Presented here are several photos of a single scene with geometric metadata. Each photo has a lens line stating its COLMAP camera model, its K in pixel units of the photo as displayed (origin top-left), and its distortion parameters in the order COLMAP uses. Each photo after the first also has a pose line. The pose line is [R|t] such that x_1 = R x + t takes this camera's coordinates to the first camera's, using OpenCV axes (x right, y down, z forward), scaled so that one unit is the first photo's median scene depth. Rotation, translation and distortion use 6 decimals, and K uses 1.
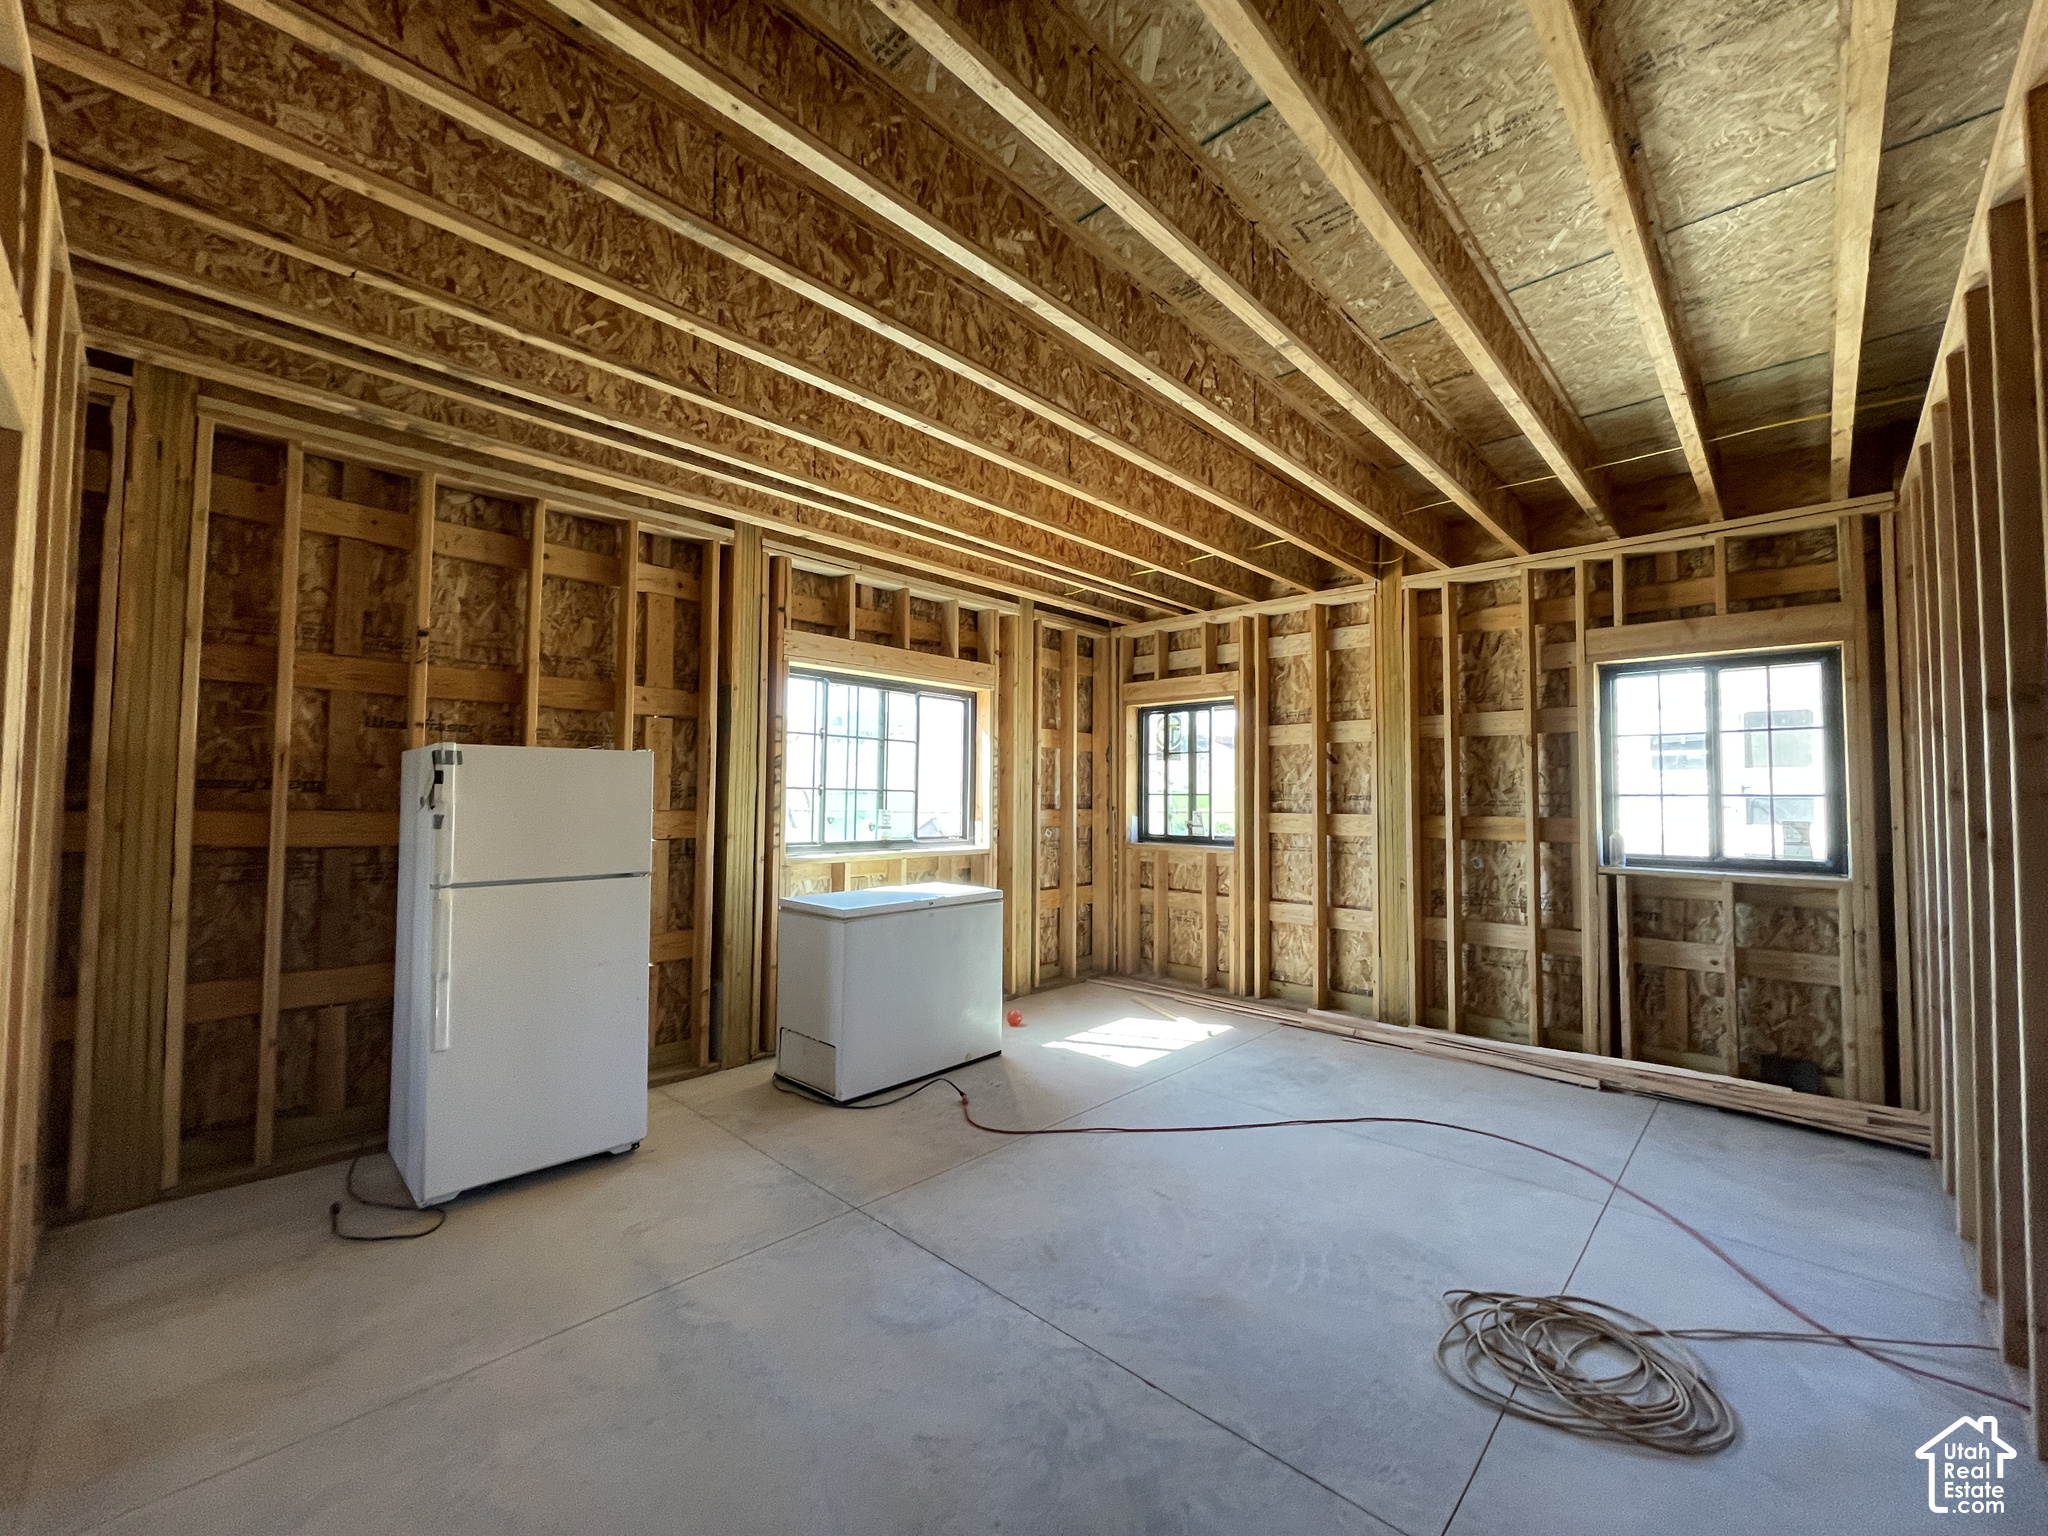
lens RADIAL K [[822.9, 0, 1012.4], [0, 822.9, 768.5], [0, 0, 1]] dist [0.003623, 0.000561]
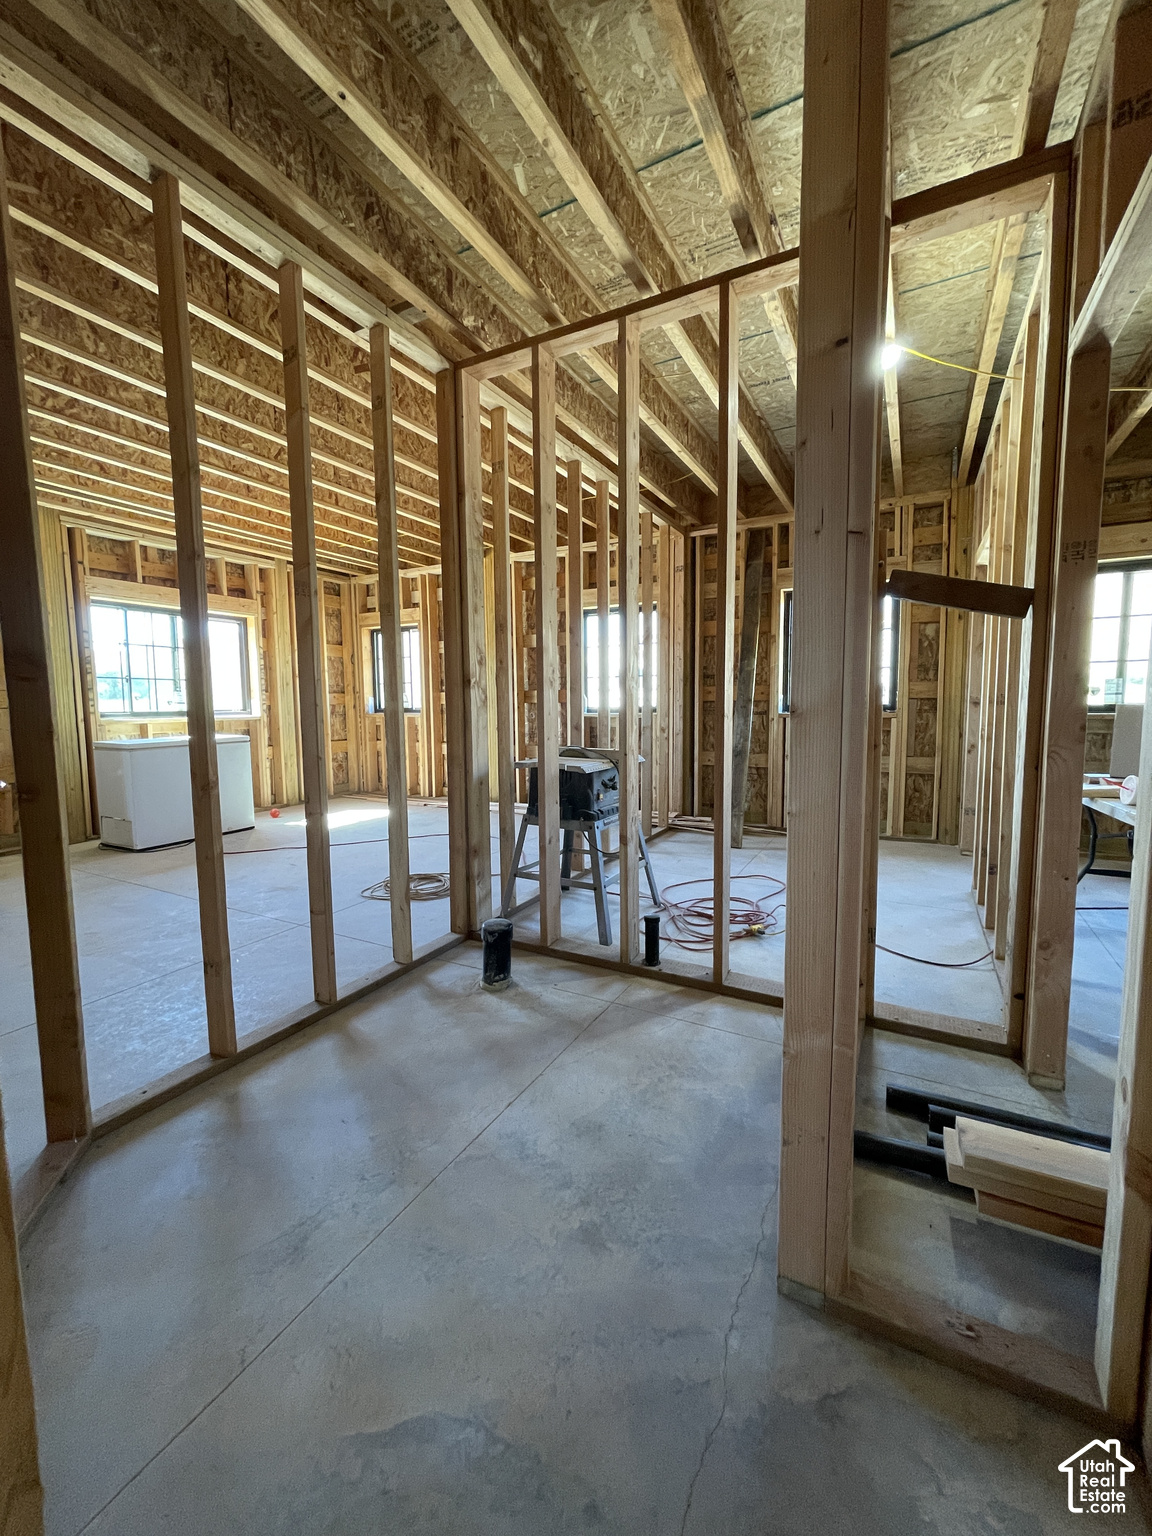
lens RADIAL K [[619.0, 0, 567.6], [0, 619.0, 764.4], [0, 0, 1]] dist [0.002070, 0.000376]
pose [[0.967188, -0.040051, 0.250885, 0.286503], [0.003824, 0.989679, 0.143249, 0.021270], [-0.254033, -0.137589, 0.957359, -0.396652]]
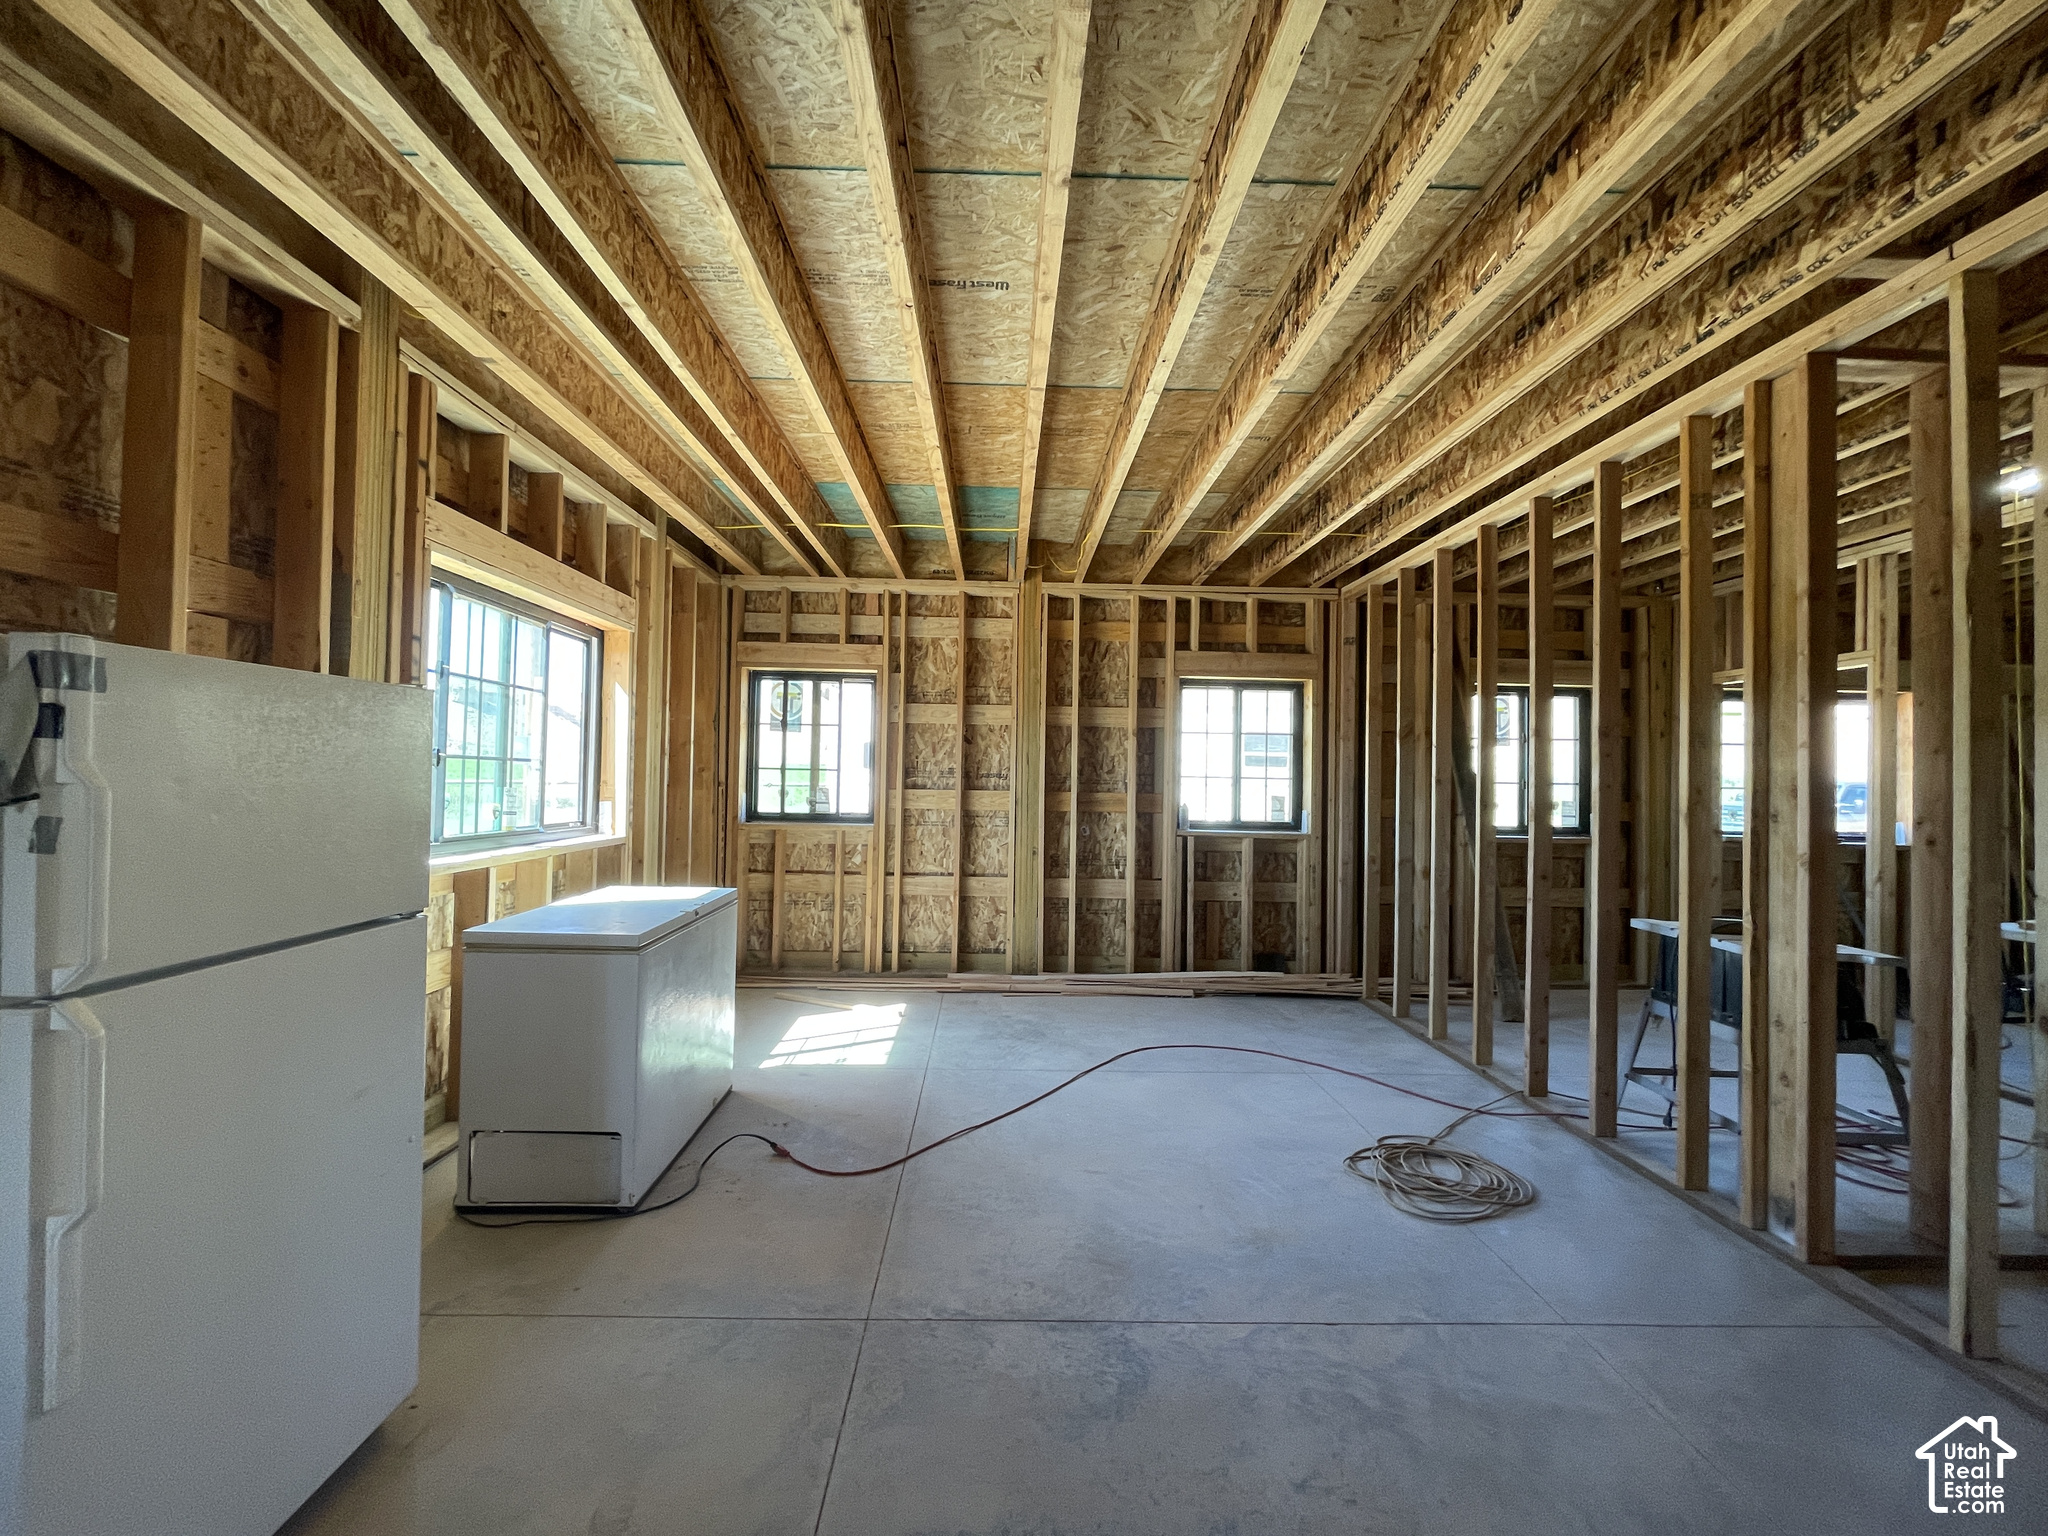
lens RADIAL K [[822.9, 0, 1012.4], [0, 822.9, 768.5], [0, 0, 1]] dist [0.003623, 0.000561]
pose [[0.711171, 0.015615, 0.702846, -0.368266], [-0.040981, 0.998974, 0.019273, 0.004008], [-0.701824, -0.042510, 0.711081, 0.223945]]
